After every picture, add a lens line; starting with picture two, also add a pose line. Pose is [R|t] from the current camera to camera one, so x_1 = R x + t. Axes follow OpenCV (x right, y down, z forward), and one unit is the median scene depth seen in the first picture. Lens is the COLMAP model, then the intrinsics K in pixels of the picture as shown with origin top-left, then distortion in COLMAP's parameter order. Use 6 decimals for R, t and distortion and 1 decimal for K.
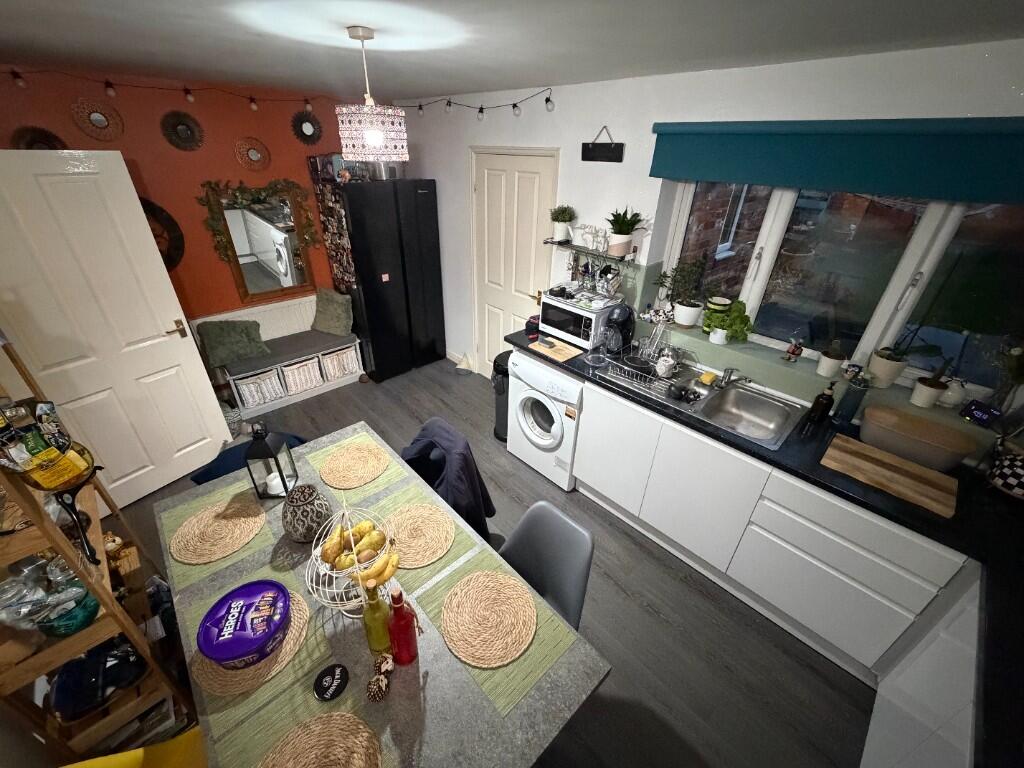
lens RADIAL K [[410.0, 0, 507.5], [0, 410.0, 383.2], [0, 0, 1]] dist [0.001279, -0.000195]
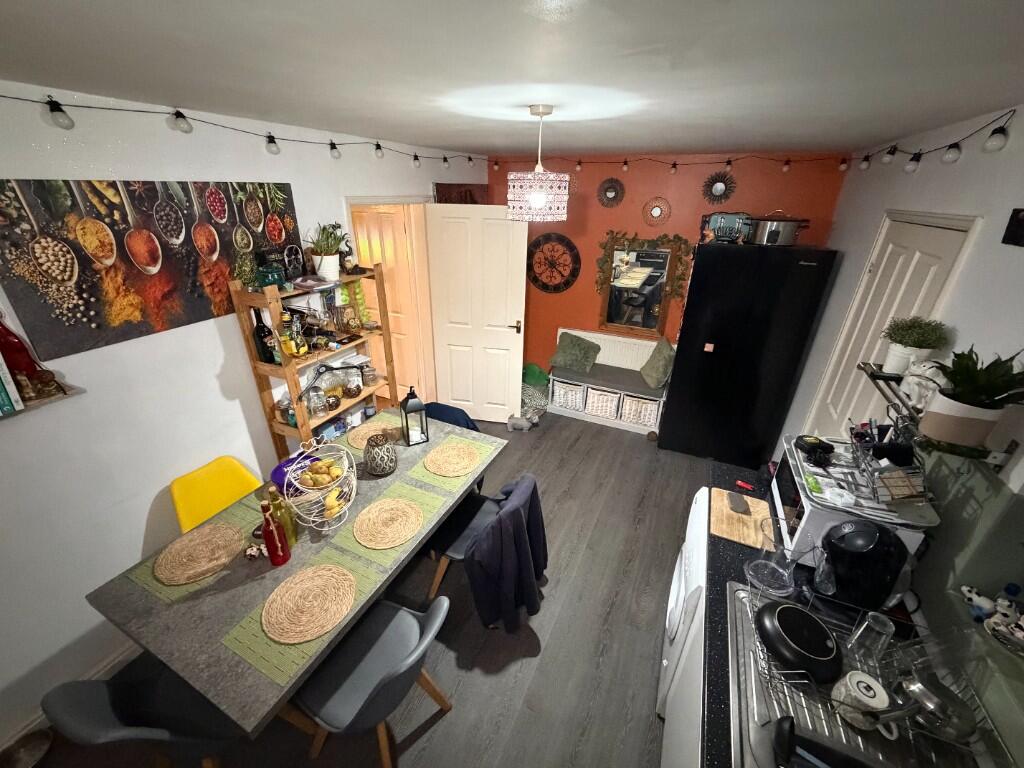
lens RADIAL K [[410.0, 0, 507.3], [0, 410.0, 382.9], [0, 0, 1]] dist [0.001279, -0.000195]
pose [[0.368754, 0.385179, -0.845966, 0.370937], [-0.475893, 0.860012, 0.184134, -0.175009], [0.798465, 0.334689, 0.500436, 0.283575]]
